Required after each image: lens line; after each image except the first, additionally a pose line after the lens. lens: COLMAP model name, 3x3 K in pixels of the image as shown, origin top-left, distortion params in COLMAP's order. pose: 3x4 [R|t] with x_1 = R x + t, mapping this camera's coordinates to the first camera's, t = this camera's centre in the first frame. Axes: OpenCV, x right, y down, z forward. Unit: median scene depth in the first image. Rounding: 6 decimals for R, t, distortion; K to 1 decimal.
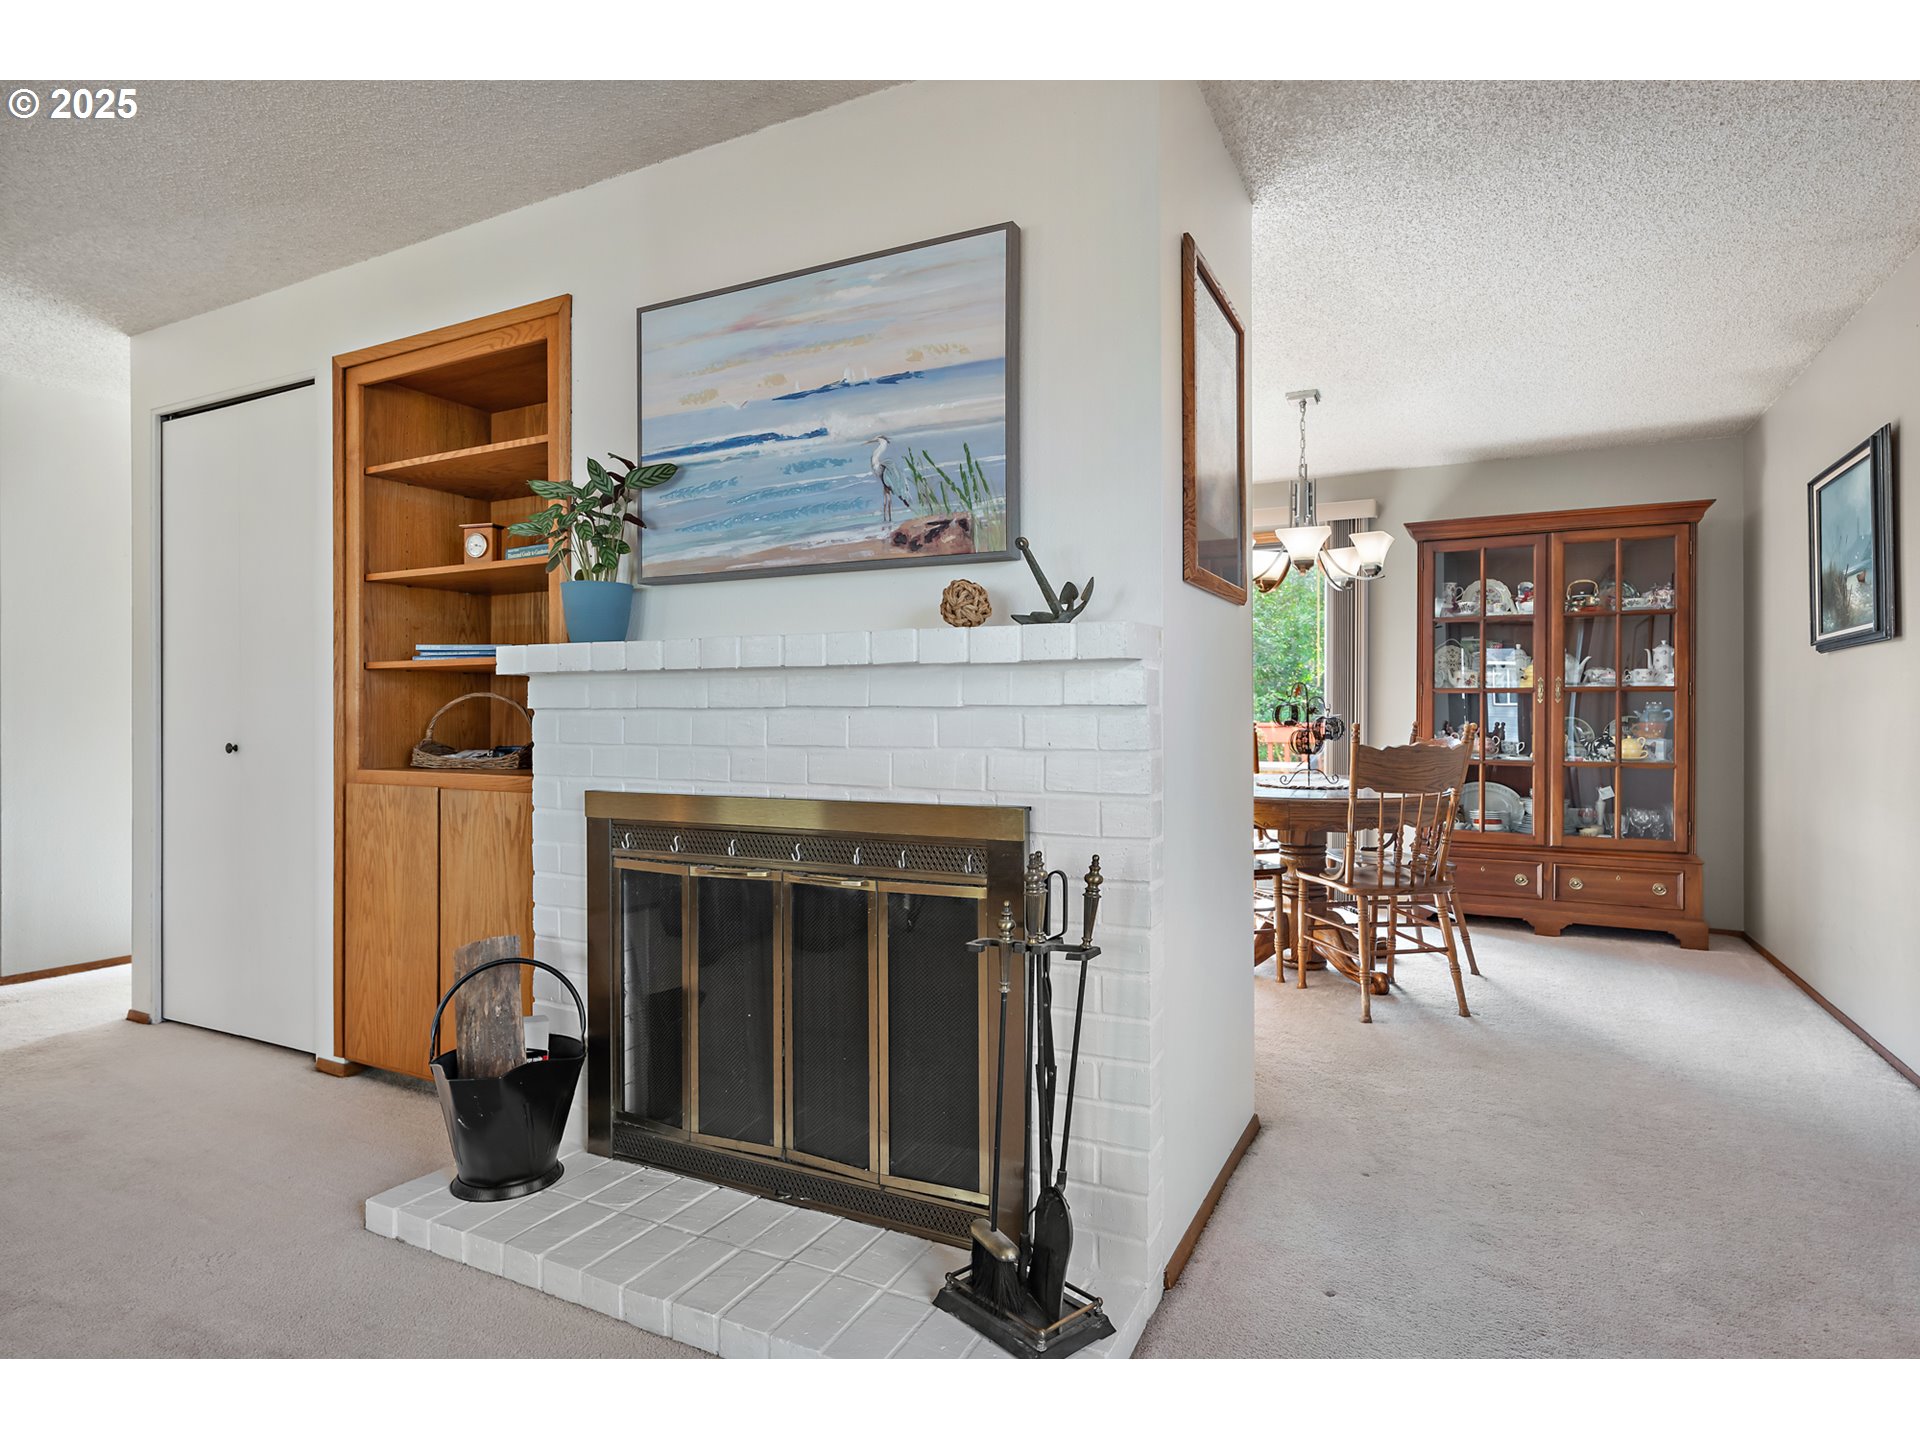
lens RADIAL K [[1000.2, 0, 958.1], [0, 1000.2, 703.4], [0, 0, 1]] dist [0.017698, -0.000336]
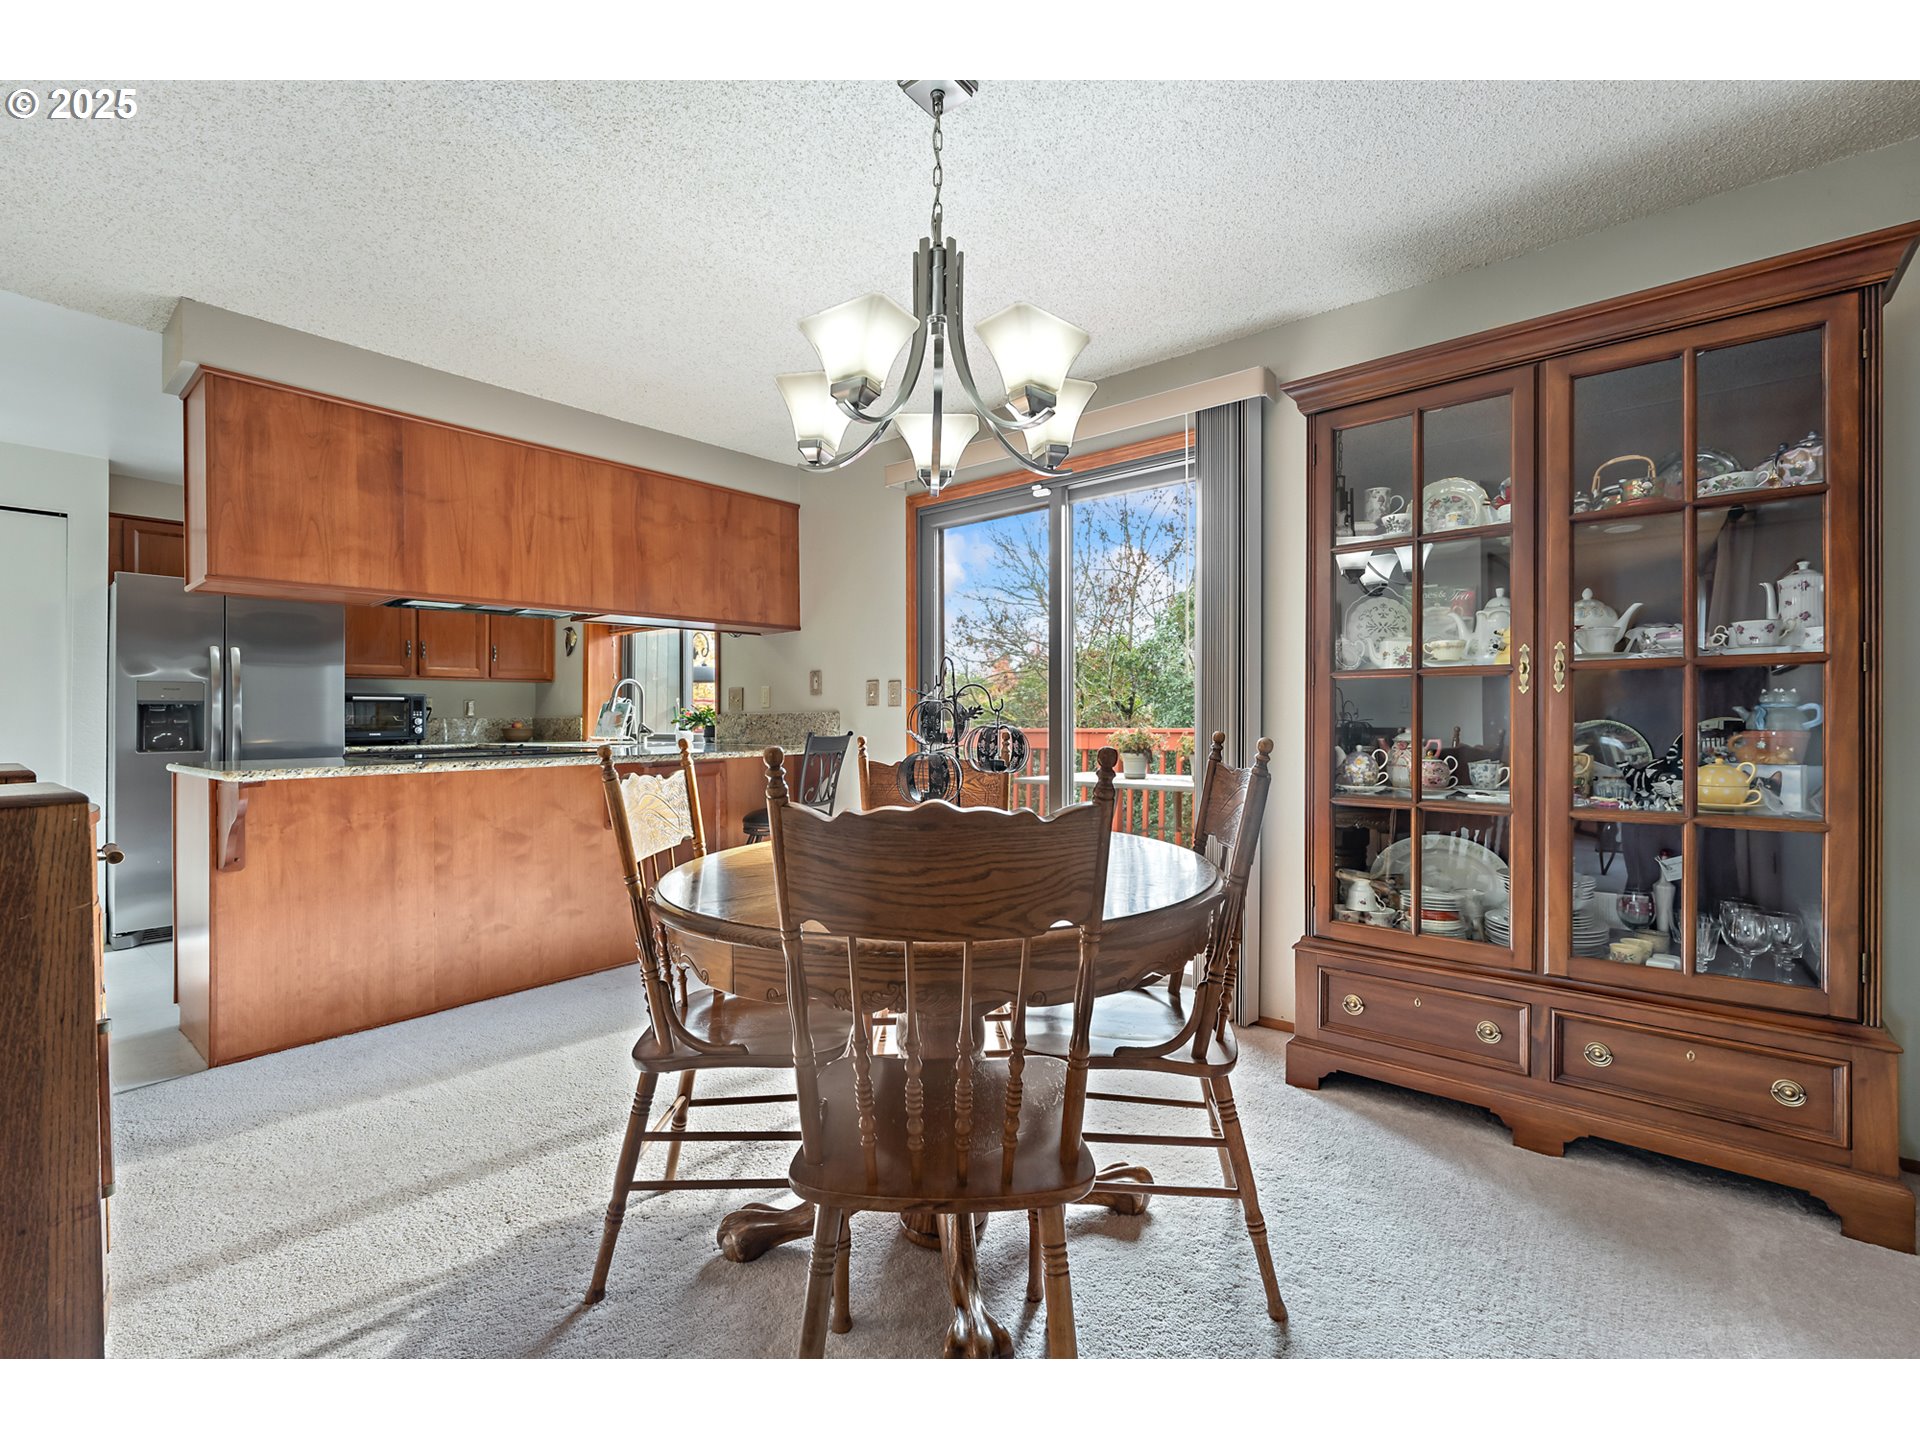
lens RADIAL K [[863.0, 0, 923.0], [0, 863.0, 712.9], [0, 0, 1]] dist [-0.003910, -0.000028]
pose [[0.976803, -0.010809, -0.213869, 0.620661], [0.012402, 0.999904, 0.006108, 0.004804], [0.213782, -0.008619, 0.976843, 0.839481]]
